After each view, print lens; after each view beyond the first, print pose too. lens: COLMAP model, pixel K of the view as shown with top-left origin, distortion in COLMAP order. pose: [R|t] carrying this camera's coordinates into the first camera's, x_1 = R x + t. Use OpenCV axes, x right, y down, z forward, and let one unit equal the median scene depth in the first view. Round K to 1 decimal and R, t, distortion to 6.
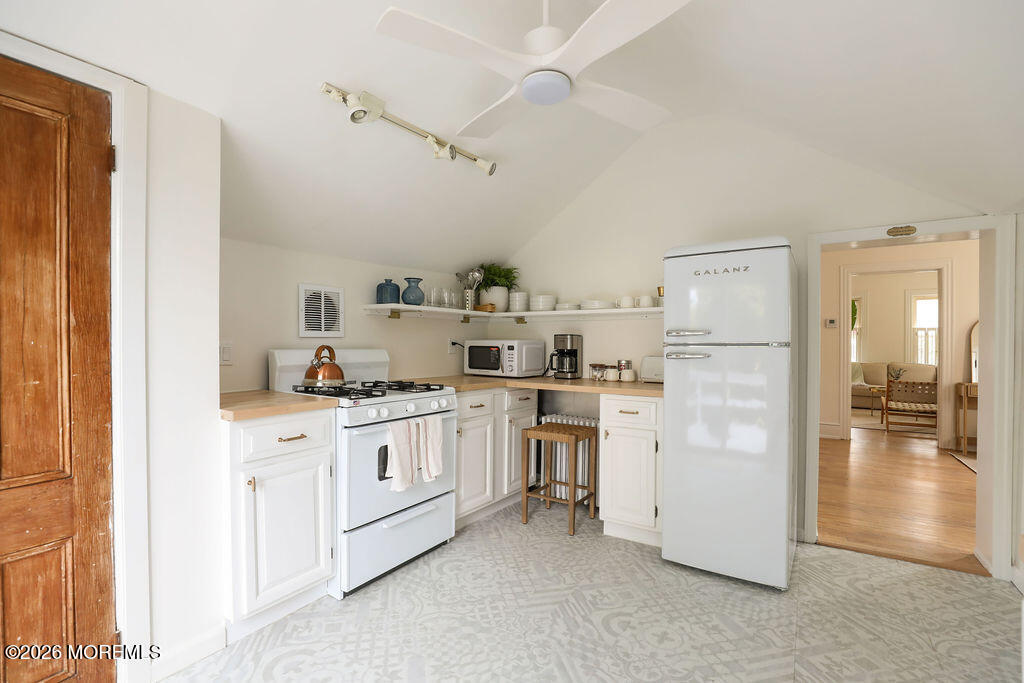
lens RADIAL K [[464.7, 0, 515.6], [0, 464.7, 335.4], [0, 0, 1]] dist [-0.012662, 0.000164]
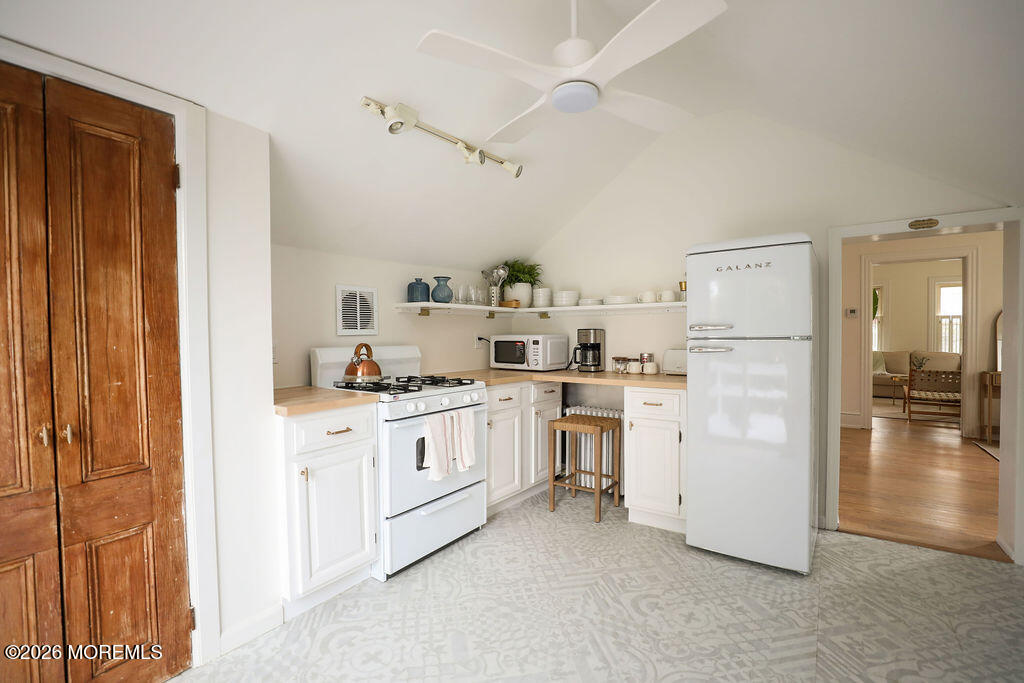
lens RADIAL K [[464.7, 0, 515.6], [0, 464.7, 335.4], [0, 0, 1]] dist [-0.012662, 0.000164]
pose [[0.999454, -0.012179, -0.030708, -0.032735], [0.012756, 0.999744, 0.018664, -0.012568], [0.030473, -0.019045, 0.999354, -0.046077]]
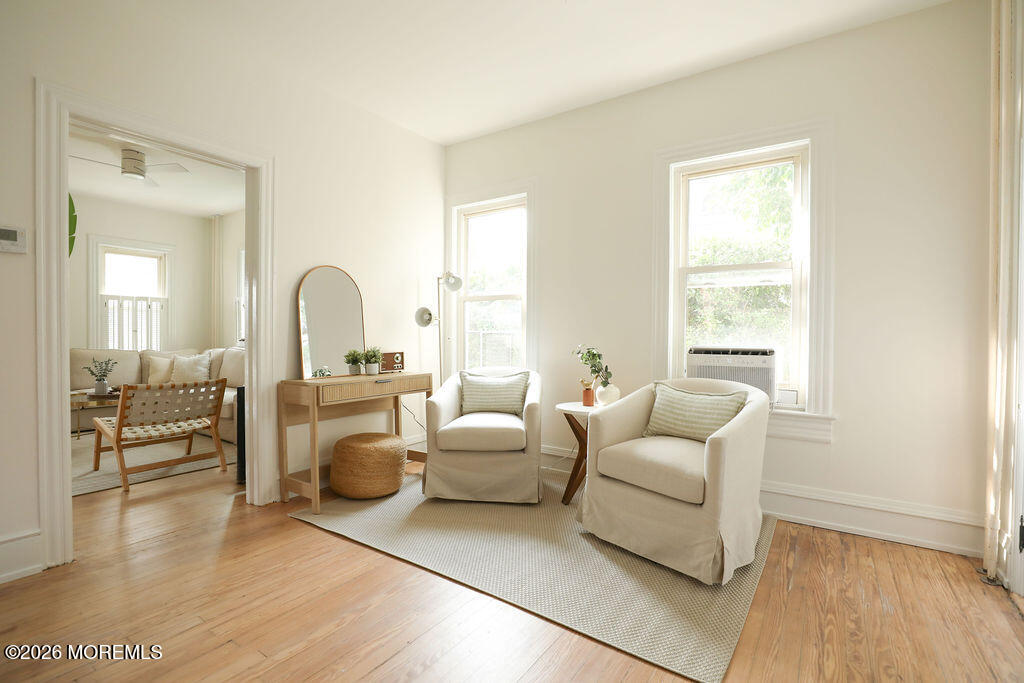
lens RADIAL K [[464.7, 0, 515.6], [0, 464.7, 335.4], [0, 0, 1]] dist [-0.012662, 0.000164]
pose [[0.030453, -0.016302, 0.999403, 0.741925], [-0.018793, 0.999681, 0.016880, 0.061316], [-0.999360, -0.019296, 0.030137, 1.260282]]
